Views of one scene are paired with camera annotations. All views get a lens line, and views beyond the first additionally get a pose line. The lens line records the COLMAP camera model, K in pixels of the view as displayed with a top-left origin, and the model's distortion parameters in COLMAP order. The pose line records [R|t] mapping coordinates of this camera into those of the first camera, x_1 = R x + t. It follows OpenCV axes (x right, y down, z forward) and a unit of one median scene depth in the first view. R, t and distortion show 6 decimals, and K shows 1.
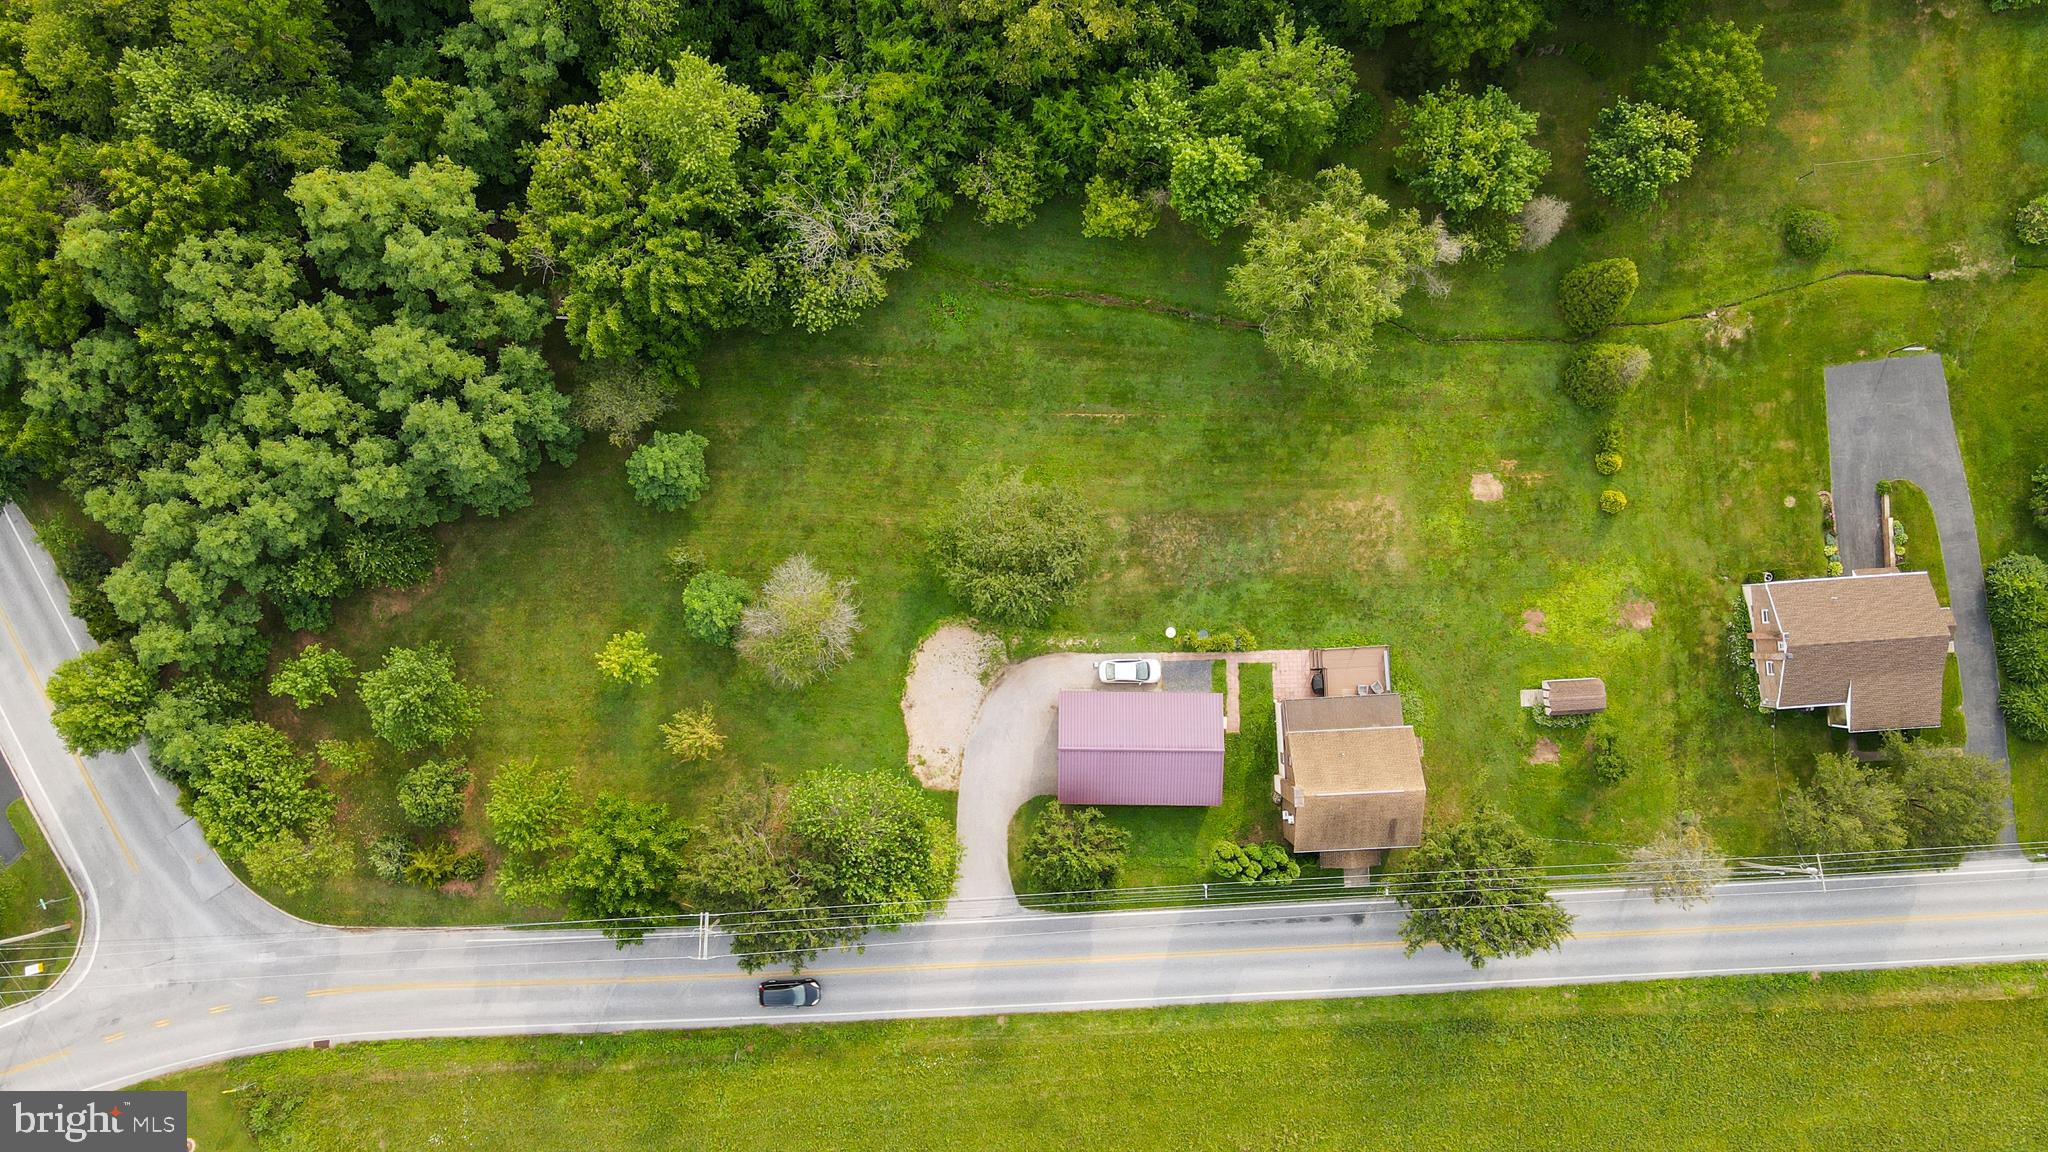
lens RADIAL K [[1509.7, 0, 1033.6], [0, 1509.7, 577.1], [0, 0, 1]] dist [-0.000135, 0.024568]
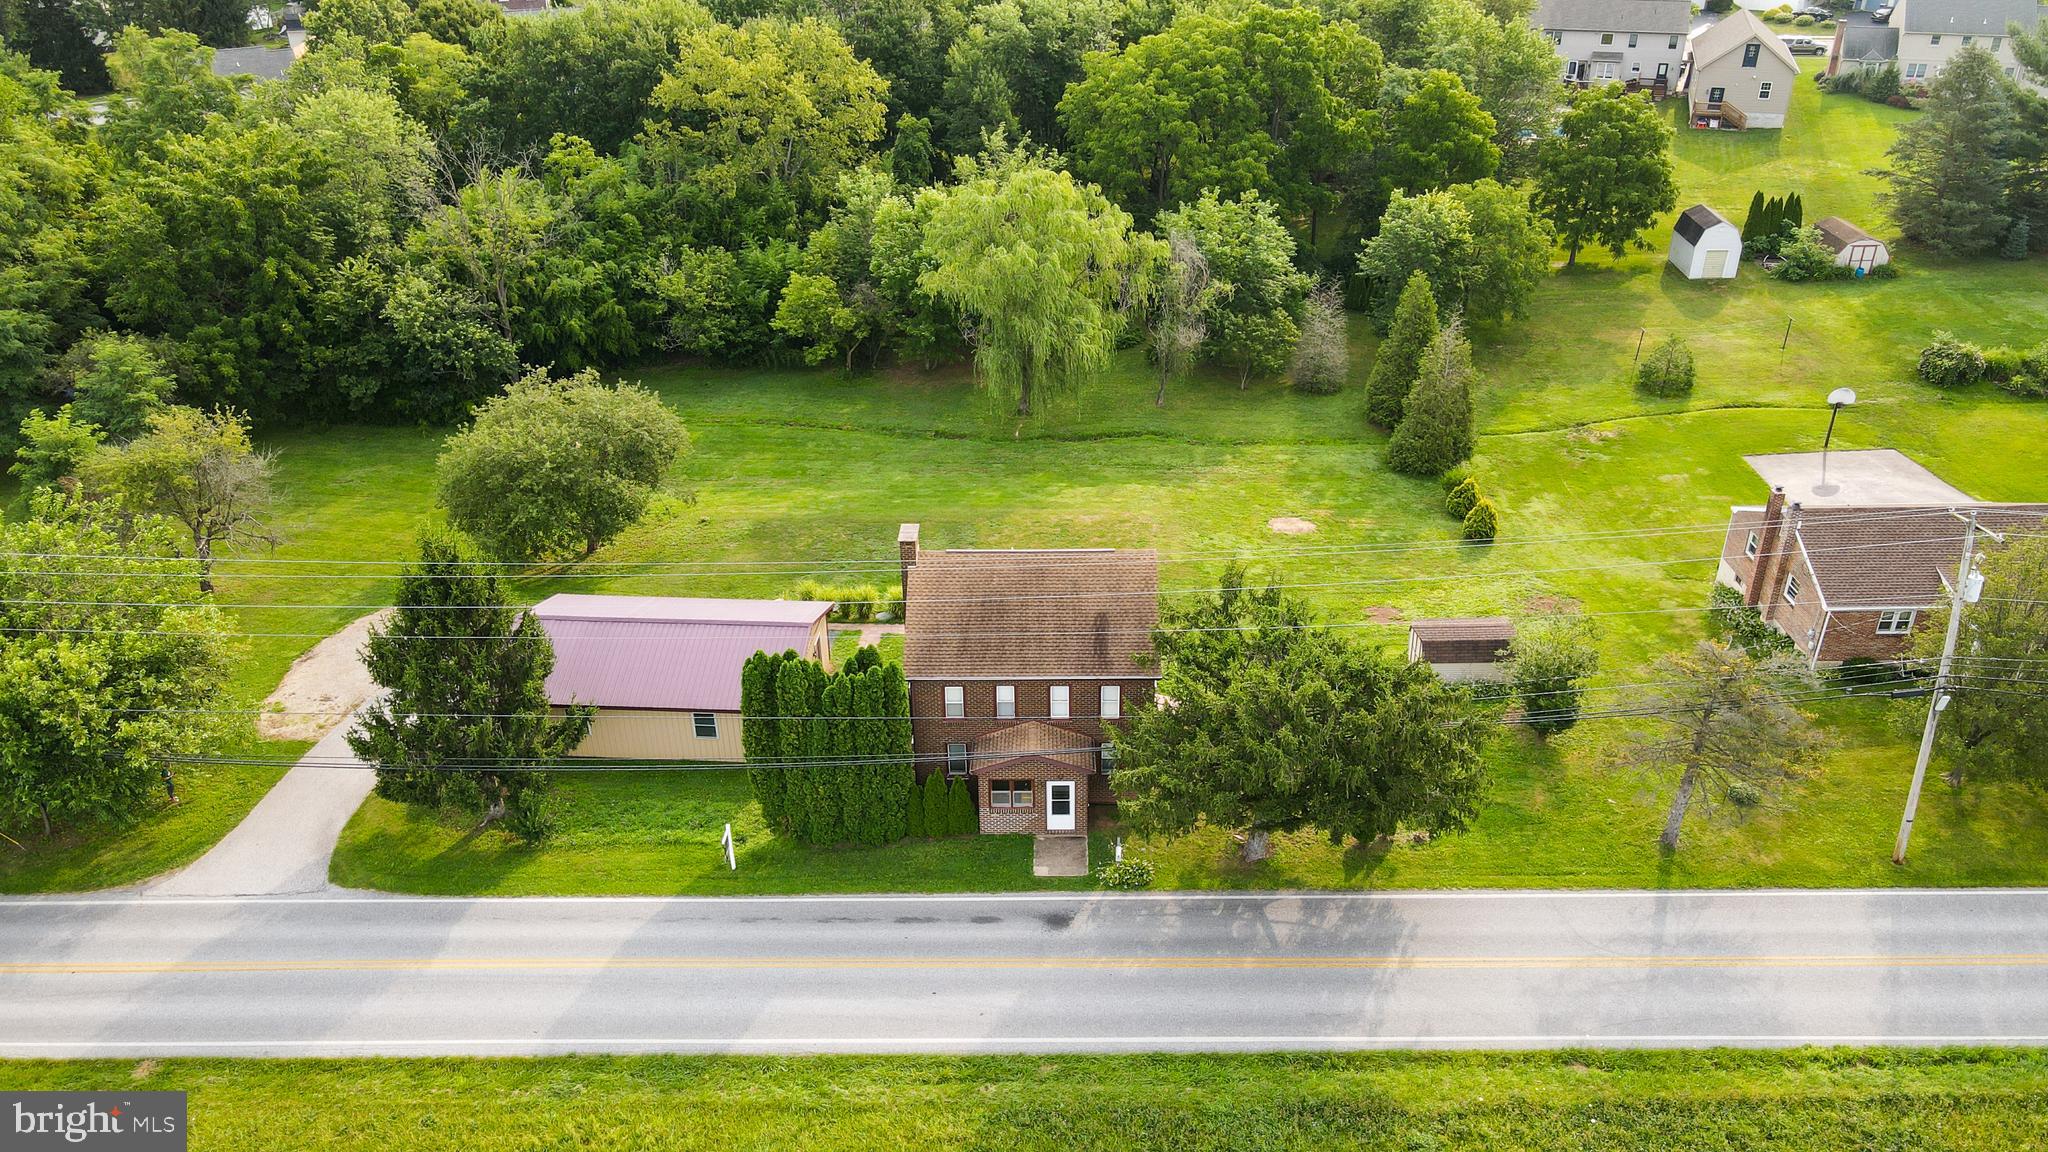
lens RADIAL K [[1509.7, 0, 1032.0], [0, 1509.7, 574.7], [0, 0, 1]] dist [-0.000135, 0.024568]
pose [[0.997891, 0.028011, -0.058556, 0.228164], [-0.064602, 0.516511, -0.853840, 0.545687], [0.006328, 0.855822, 0.517231, 0.679180]]
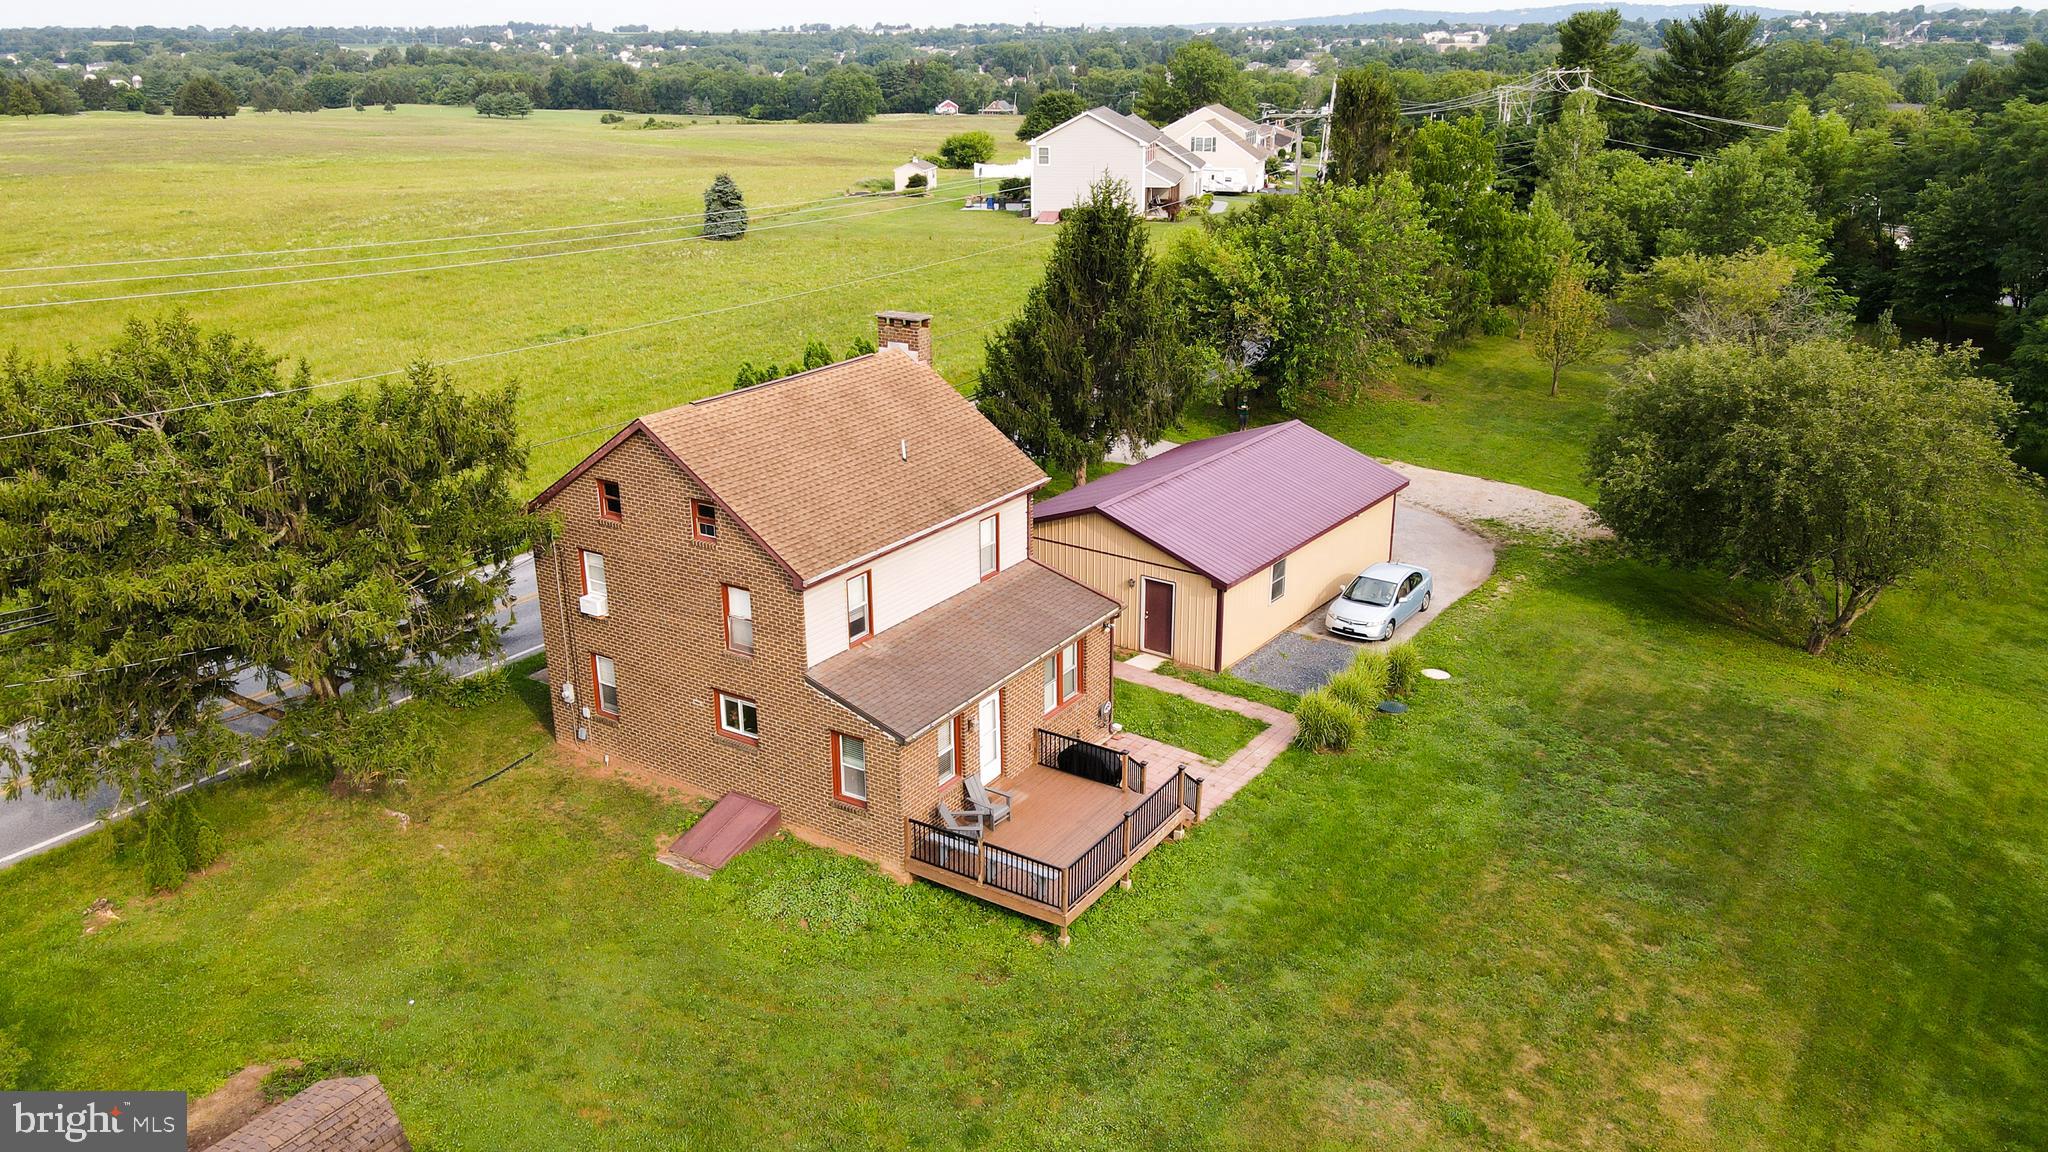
lens RADIAL K [[1509.7, 0, 1029.8], [0, 1509.7, 581.6], [0, 0, 1]] dist [-0.000135, 0.024568]
pose [[-0.577909, 0.288202, -0.763518, 0.411548], [-0.815072, -0.156858, 0.557722, -0.080371], [0.040973, 0.944635, 0.325555, 0.863765]]
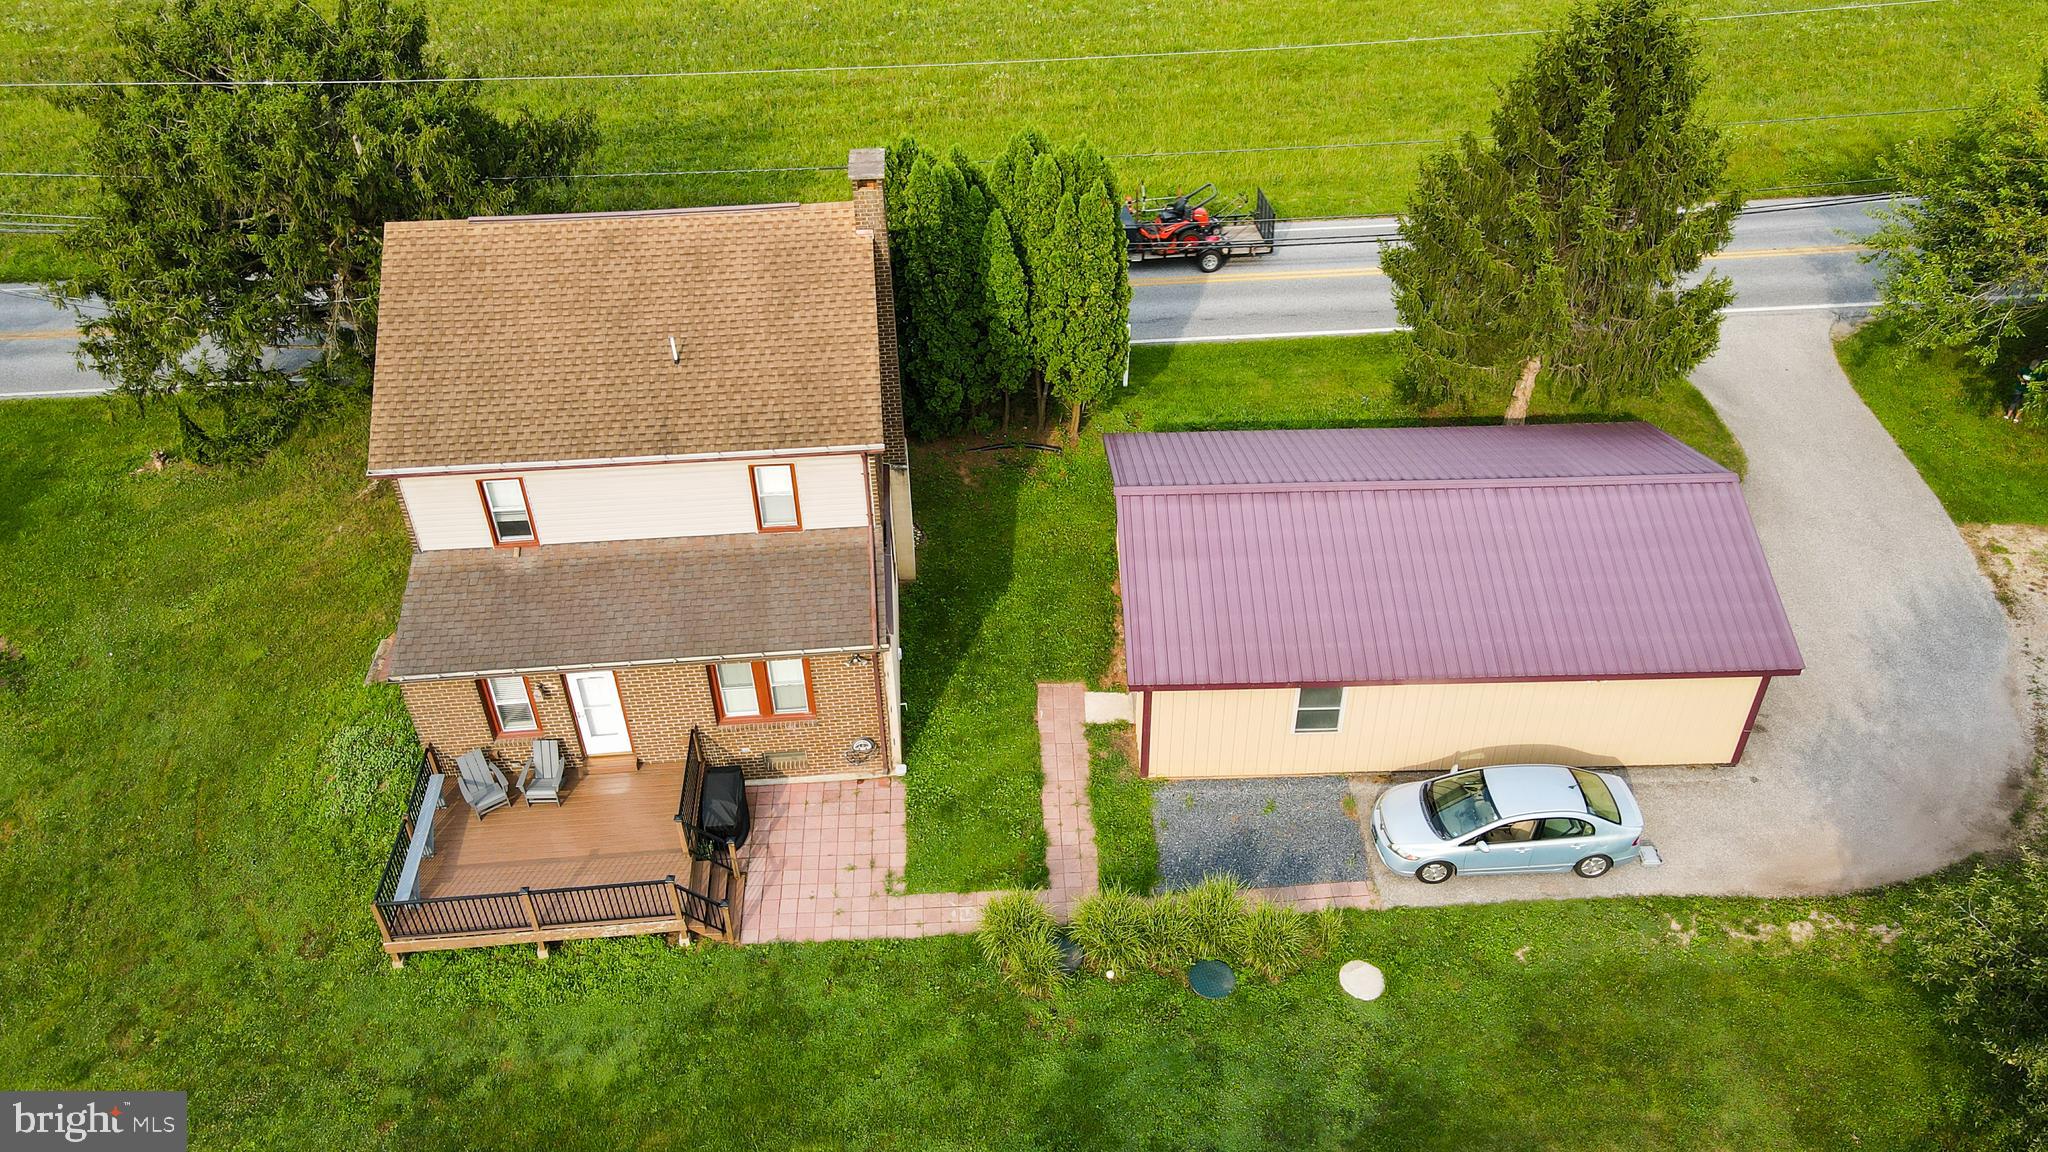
lens RADIAL K [[1509.7, 0, 1029.5], [0, 1509.7, 575.7], [0, 0, 1]] dist [-0.000135, 0.024568]
pose [[-0.999233, 0.038332, -0.008055, 0.138991], [-0.028953, -0.584334, 0.810997, -0.105998], [0.026380, 0.810608, 0.584995, 0.826123]]
